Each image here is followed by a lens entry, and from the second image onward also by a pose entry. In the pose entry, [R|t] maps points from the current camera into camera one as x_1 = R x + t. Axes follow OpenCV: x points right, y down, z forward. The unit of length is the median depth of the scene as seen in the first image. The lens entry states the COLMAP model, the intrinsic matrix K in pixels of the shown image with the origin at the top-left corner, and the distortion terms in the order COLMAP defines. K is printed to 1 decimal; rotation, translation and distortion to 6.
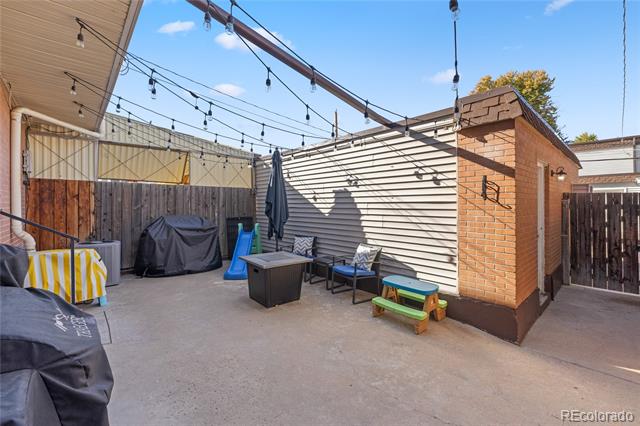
lens RADIAL K [[274.0, 0, 318.2], [0, 274.0, 205.4], [0, 0, 1]] dist [0.000906, 0.000129]
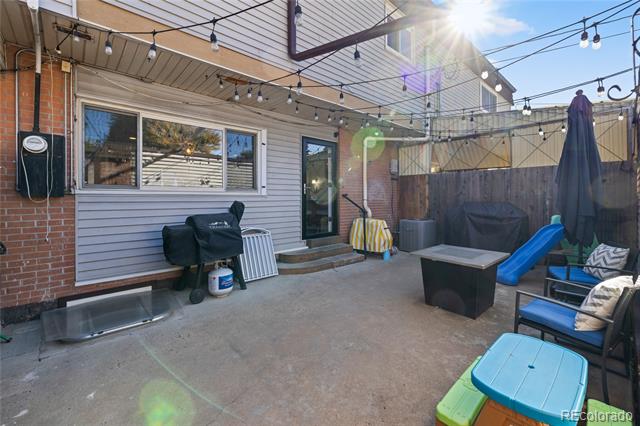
lens RADIAL K [[269.1, 0, 317.8], [0, 269.1, 208.7], [0, 0, 1]] dist [0.000957, 0.000271]
pose [[0.009434, 0.043620, -0.999004, 0.662880], [0.004051, 0.999038, 0.043660, 0.028210], [0.999947, -0.004459, 0.009248, 0.636246]]
